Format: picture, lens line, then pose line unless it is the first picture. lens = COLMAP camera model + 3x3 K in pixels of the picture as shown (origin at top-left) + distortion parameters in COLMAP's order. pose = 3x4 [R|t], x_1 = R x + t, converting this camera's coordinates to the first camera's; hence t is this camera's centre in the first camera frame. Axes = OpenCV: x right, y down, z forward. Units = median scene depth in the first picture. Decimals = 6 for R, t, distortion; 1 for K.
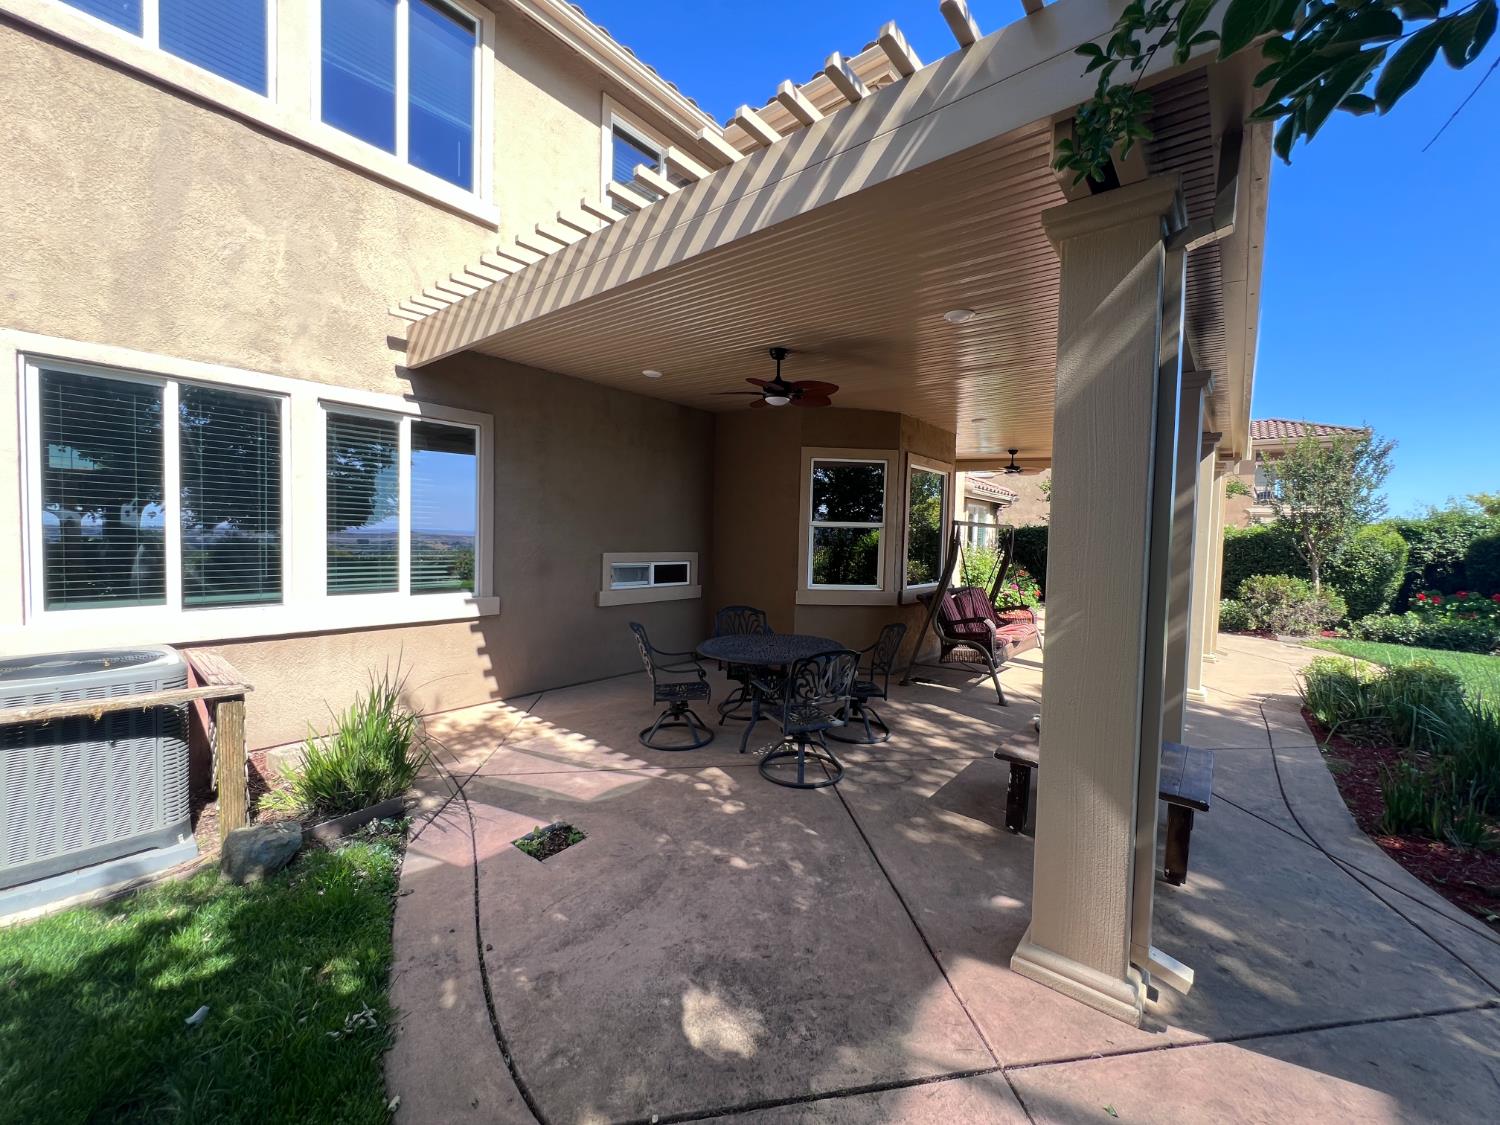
lens RADIAL K [[603.0, 0, 746.9], [0, 603.0, 559.3], [0, 0, 1]] dist [0.002282, 0.000058]
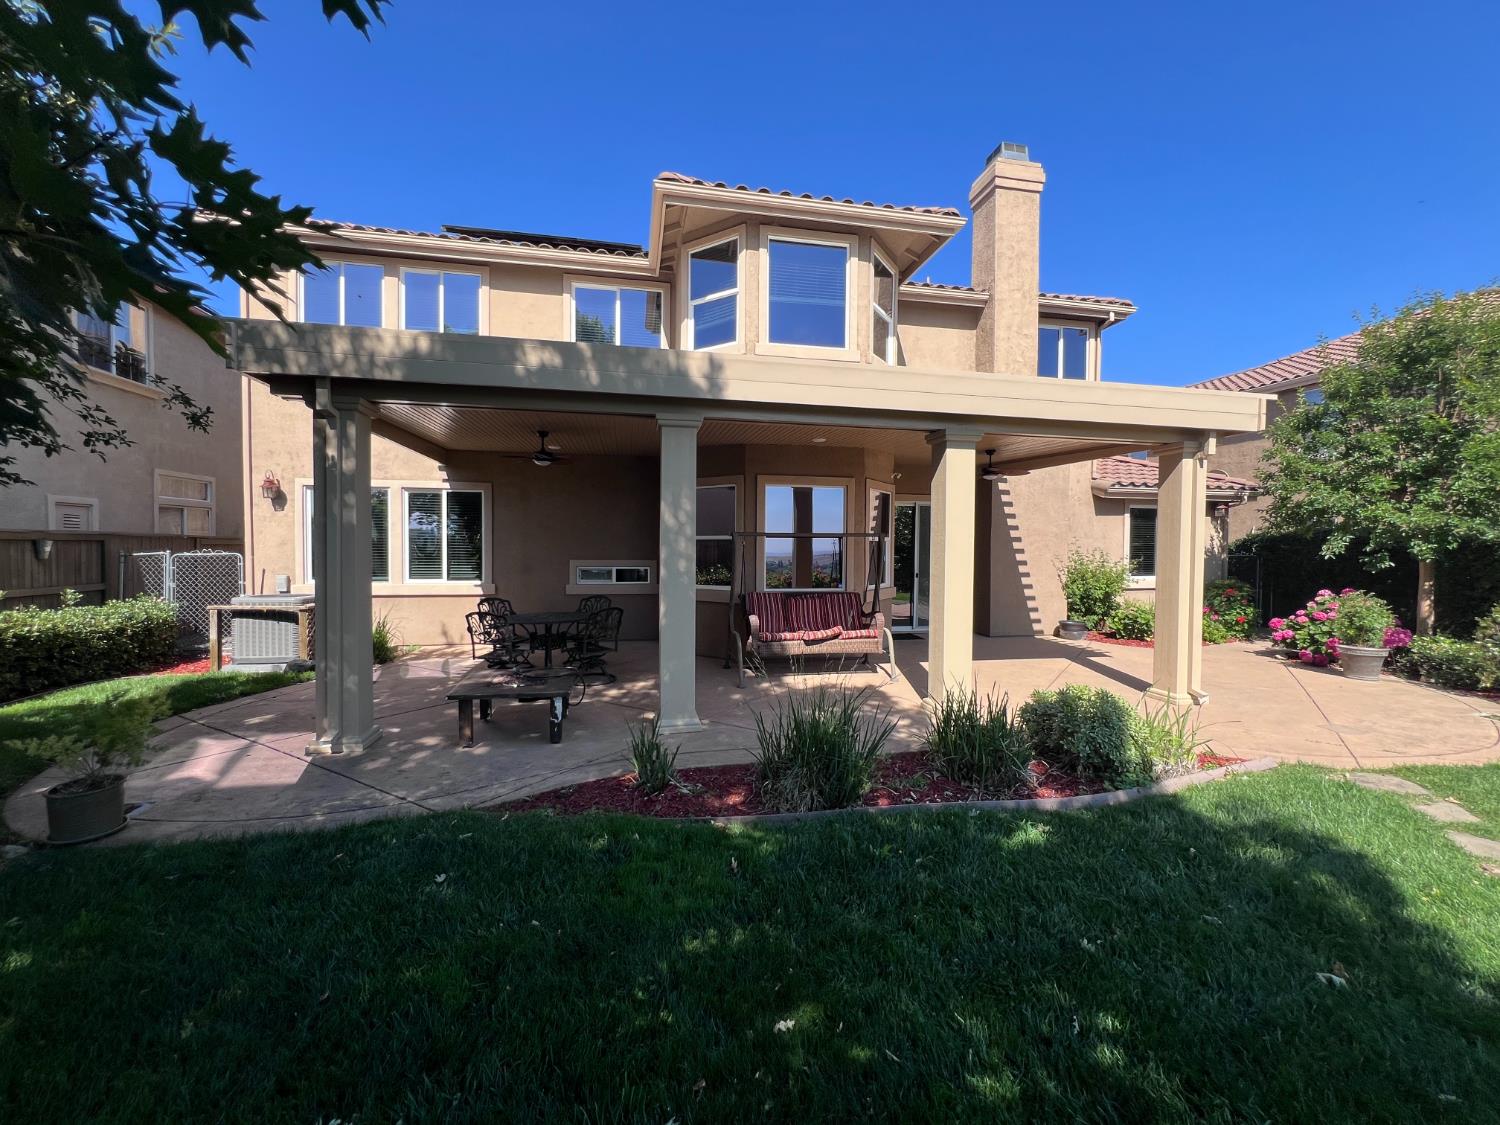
lens RADIAL K [[603.0, 0, 746.9], [0, 603.0, 559.3], [0, 0, 1]] dist [0.002282, 0.000058]
pose [[0.768536, -0.005885, -0.639779, 1.464163], [-0.014889, 0.999522, -0.027080, 0.029487], [0.639633, 0.030338, 0.768081, 0.120079]]
